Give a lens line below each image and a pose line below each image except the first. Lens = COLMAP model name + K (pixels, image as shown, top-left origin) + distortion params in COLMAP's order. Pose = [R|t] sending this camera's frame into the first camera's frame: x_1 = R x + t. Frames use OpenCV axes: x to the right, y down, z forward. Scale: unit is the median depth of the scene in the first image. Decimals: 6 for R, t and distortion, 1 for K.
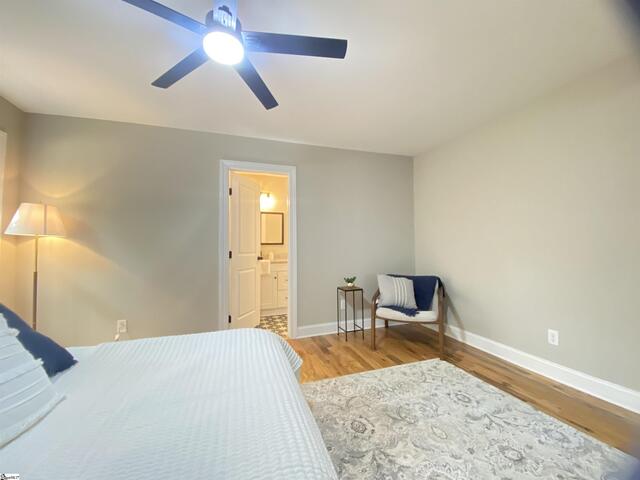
lens RADIAL K [[255.7, 0, 321.6], [0, 255.7, 236.9], [0, 0, 1]] dist [0.001804, -0.011954]
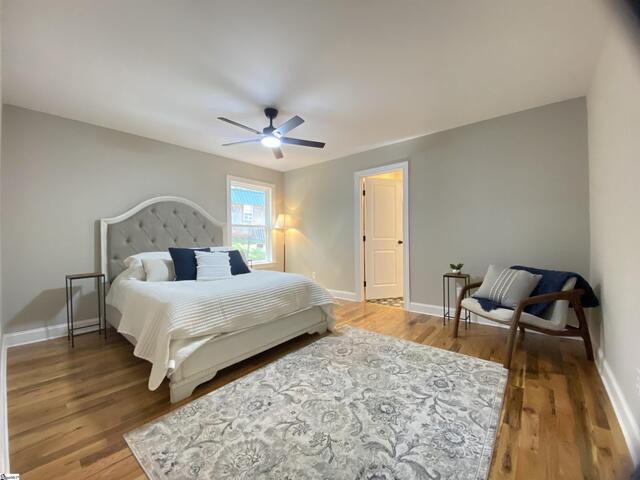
lens RADIAL K [[255.7, 0, 321.6], [0, 255.7, 236.9], [0, 0, 1]] dist [0.001804, -0.011954]
pose [[0.526751, 0.002238, -0.850017, 0.909354], [0.038956, 0.998882, 0.026771, 0.017375], [0.849127, -0.047215, 0.526075, 0.090203]]
